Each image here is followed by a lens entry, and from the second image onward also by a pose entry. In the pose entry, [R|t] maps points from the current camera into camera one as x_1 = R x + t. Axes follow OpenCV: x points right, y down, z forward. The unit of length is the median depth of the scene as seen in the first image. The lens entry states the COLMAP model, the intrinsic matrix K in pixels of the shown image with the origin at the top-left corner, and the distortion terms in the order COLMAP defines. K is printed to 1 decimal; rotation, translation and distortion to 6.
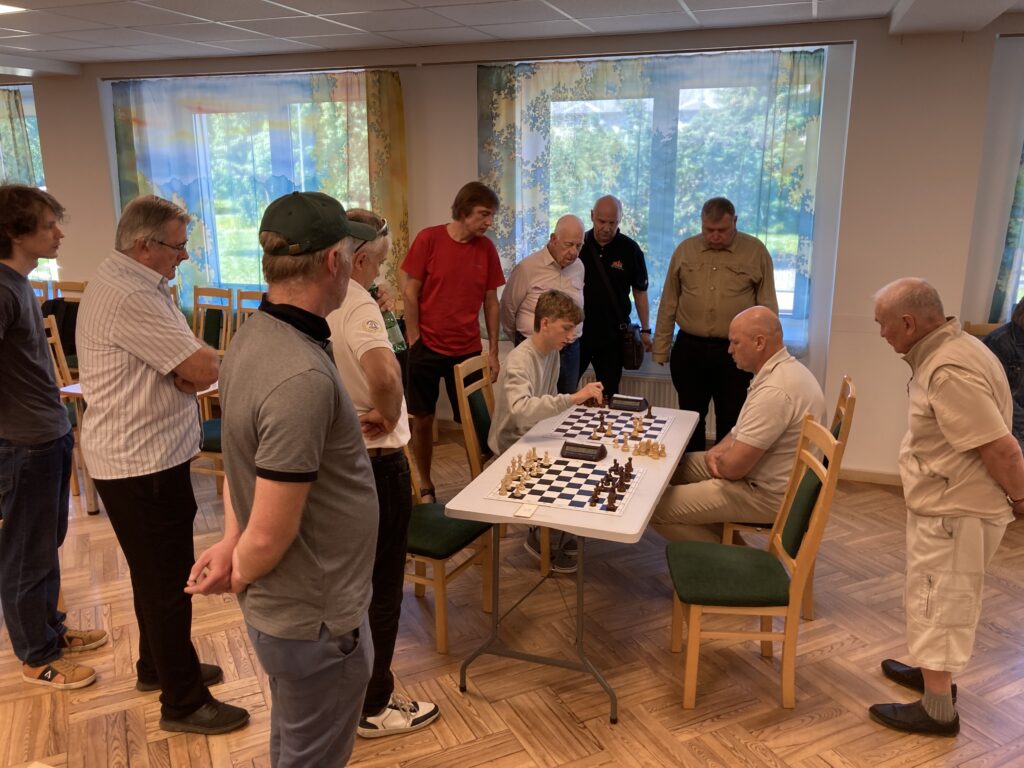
lens RADIAL K [[844.6, 0, 512.0], [0, 844.6, 384.0], [0, 0, 1]] dist [0.022266, 0.007149]
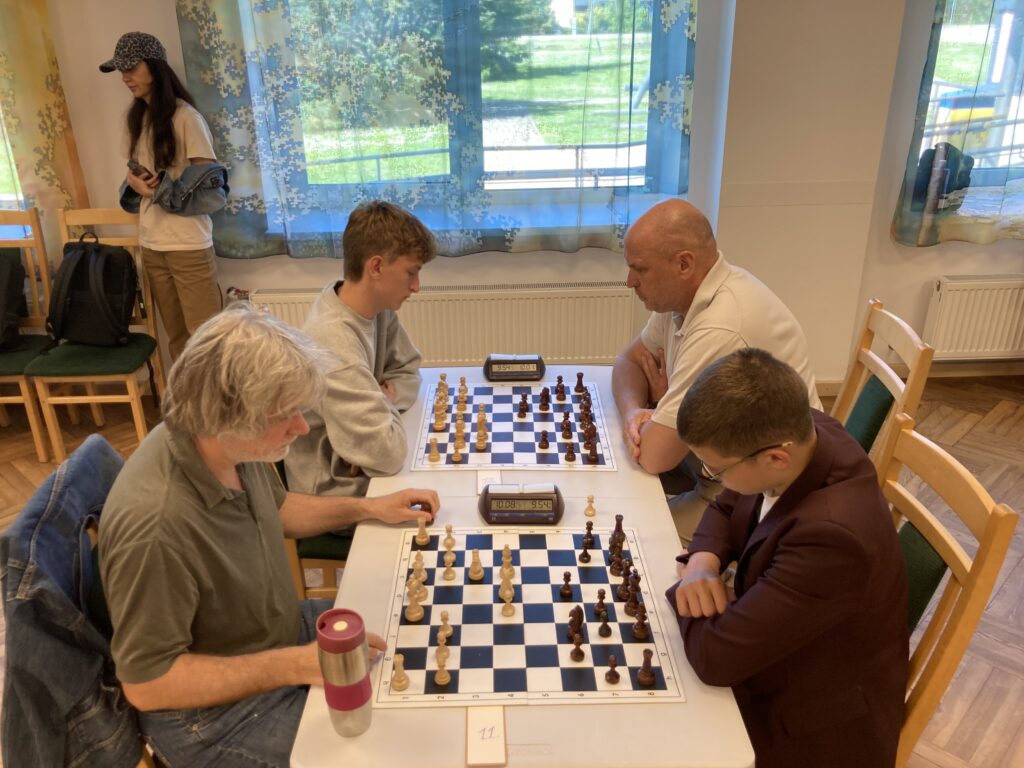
lens RADIAL K [[840.5, 0, 510.4], [0, 840.5, 369.1], [0, 0, 1]] dist [-0.000922, -0.003453]
pose [[0.938239, -0.146518, 0.313433, -0.076091], [0.098379, 0.981489, 0.164320, -0.102119], [-0.331707, -0.123336, 0.935285, 0.586535]]
